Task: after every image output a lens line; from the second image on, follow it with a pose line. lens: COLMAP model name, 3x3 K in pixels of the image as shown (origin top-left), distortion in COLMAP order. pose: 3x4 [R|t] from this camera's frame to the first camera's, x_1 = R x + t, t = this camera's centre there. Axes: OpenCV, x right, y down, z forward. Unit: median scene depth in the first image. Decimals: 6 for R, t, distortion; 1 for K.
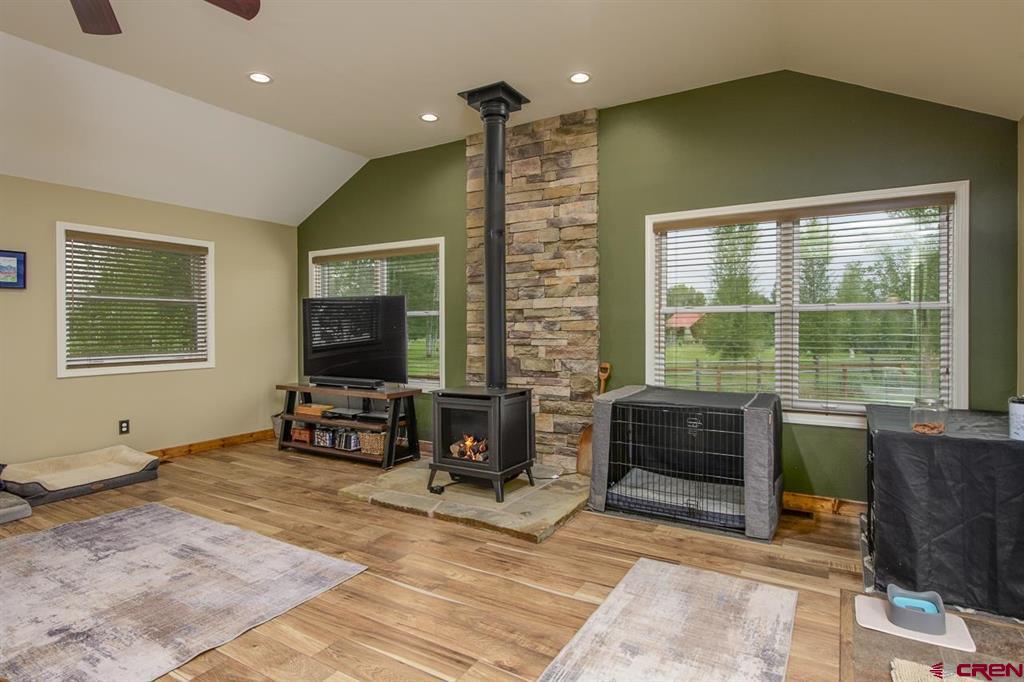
lens RADIAL K [[539.9, 0, 513.5], [0, 539.9, 339.1], [0, 0, 1]] dist [-0.002676, -0.002785]
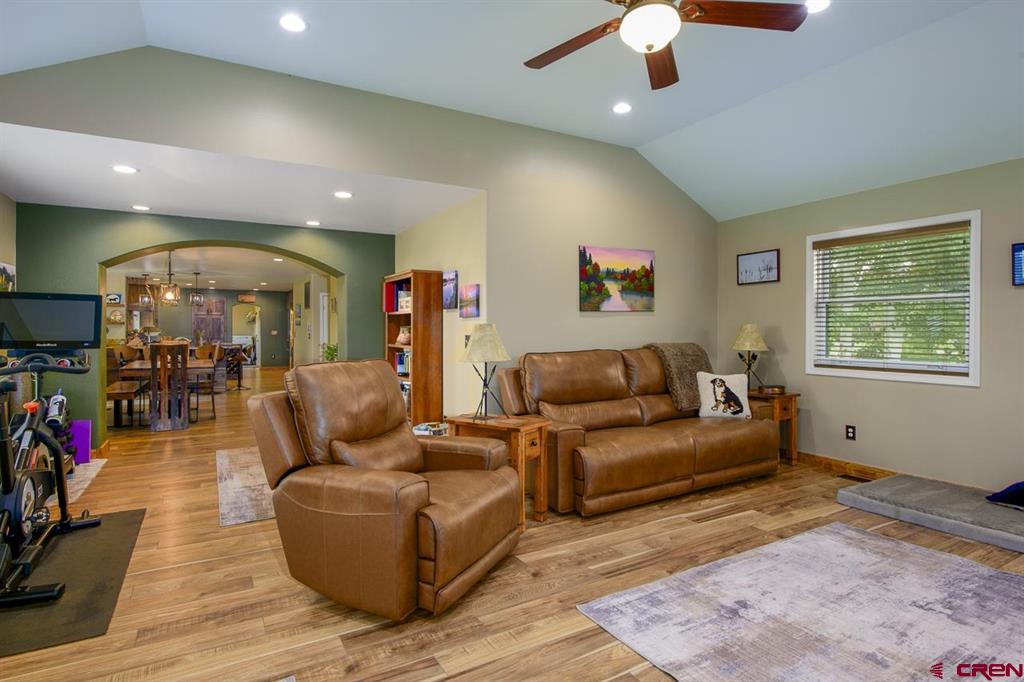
lens RADIAL K [[539.9, 0, 513.5], [0, 539.9, 339.1], [0, 0, 1]] dist [-0.002676, -0.002785]
pose [[-0.495687, 0.017809, -0.868319, 0.278777], [-0.015257, 0.999457, 0.029208, -0.021625], [0.868367, 0.027726, -0.495146, 0.922534]]
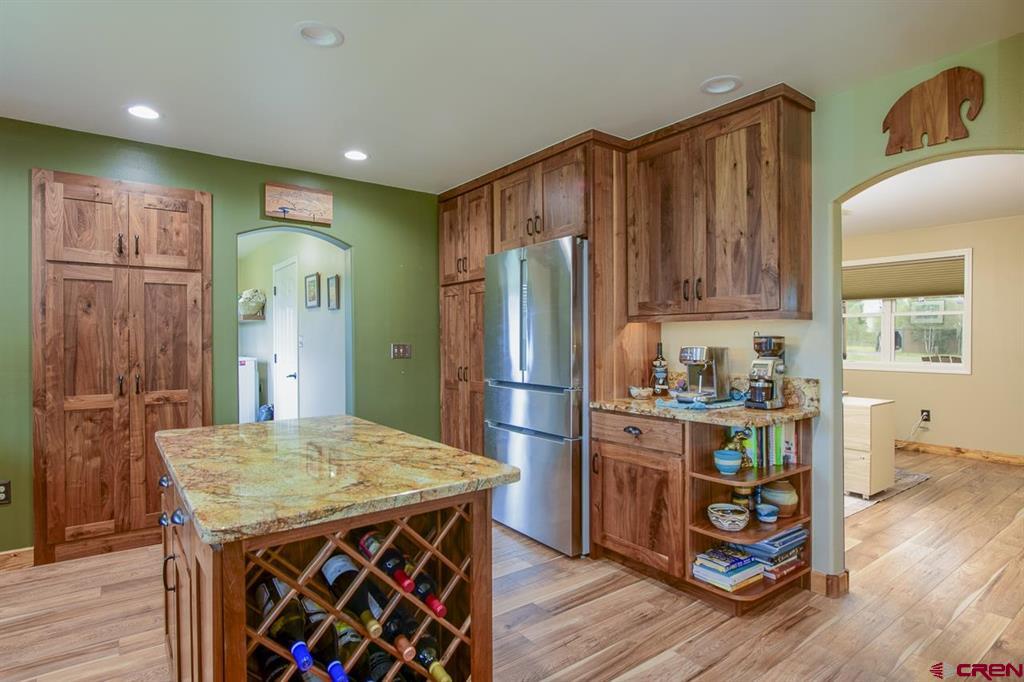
lens RADIAL K [[539.9, 0, 513.5], [0, 539.9, 339.1], [0, 0, 1]] dist [-0.002676, -0.002785]
pose [[-0.383682, 0.005226, -0.923451, -2.398149], [-0.012001, 0.999871, 0.010645, 0.073750], [0.923387, 0.015167, -0.383570, -3.604921]]
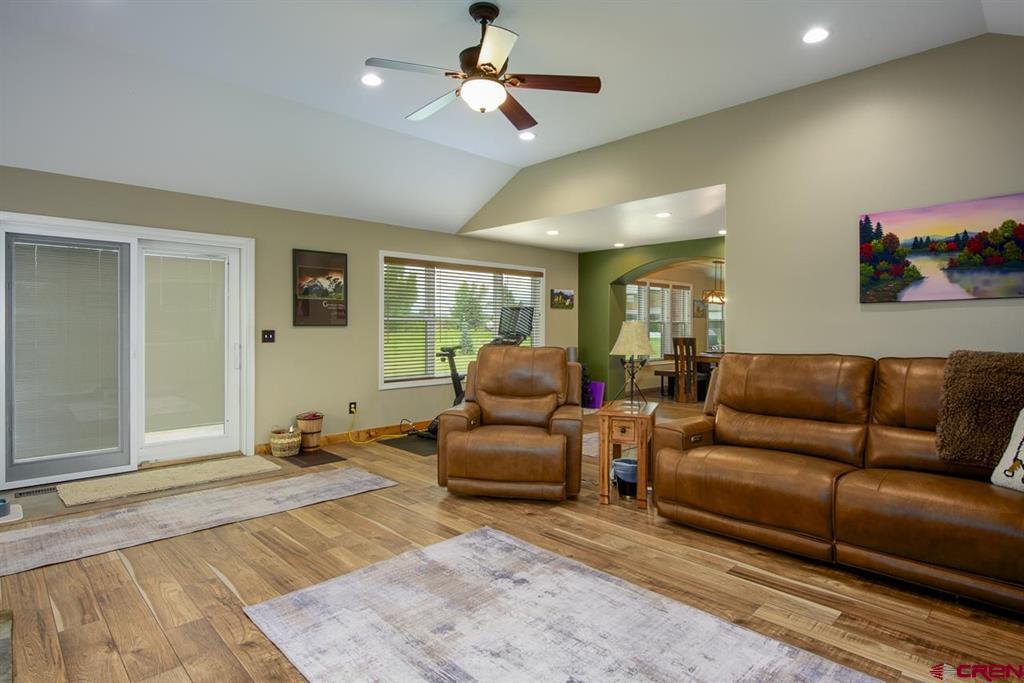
lens RADIAL K [[539.9, 0, 513.5], [0, 539.9, 339.6], [0, 0, 1]] dist [-0.002676, -0.002785]
pose [[-0.966457, -0.008284, 0.256697, -0.931918], [0.003585, 0.998947, 0.045737, -0.039986], [-0.256805, 0.045123, -0.965409, 1.755743]]
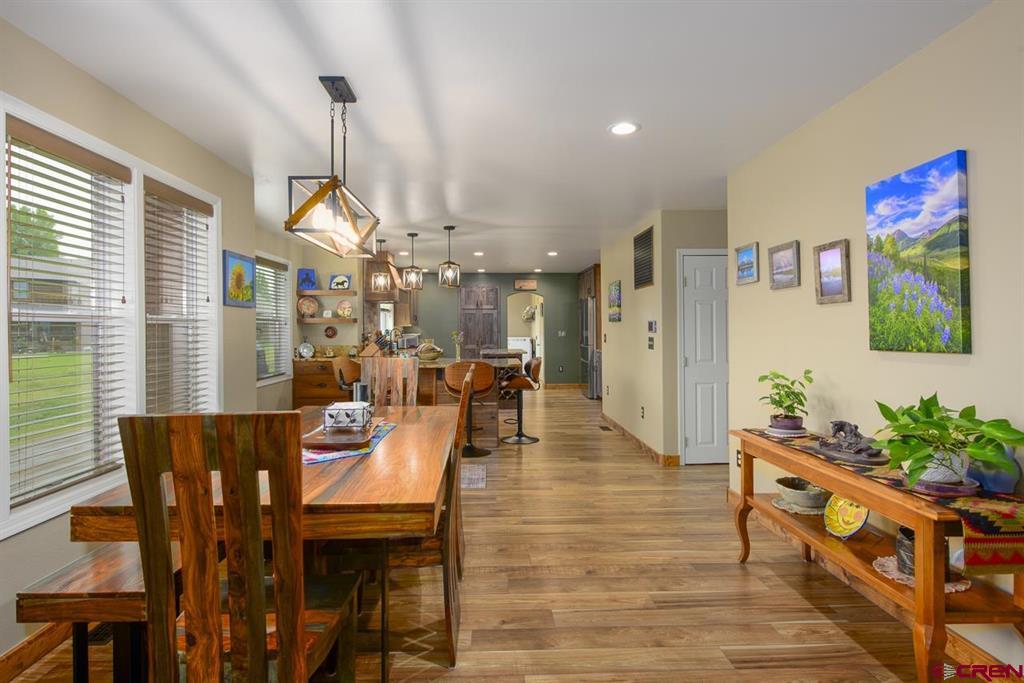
lens RADIAL K [[539.9, 0, 513.5], [0, 539.9, 339.6], [0, 0, 1]] dist [-0.002676, -0.002785]
pose [[-0.833907, 0.018727, -0.551586, -1.053470], [-0.002230, 0.999302, 0.037298, 0.016215], [0.551900, 0.032333, -0.833283, -1.157504]]
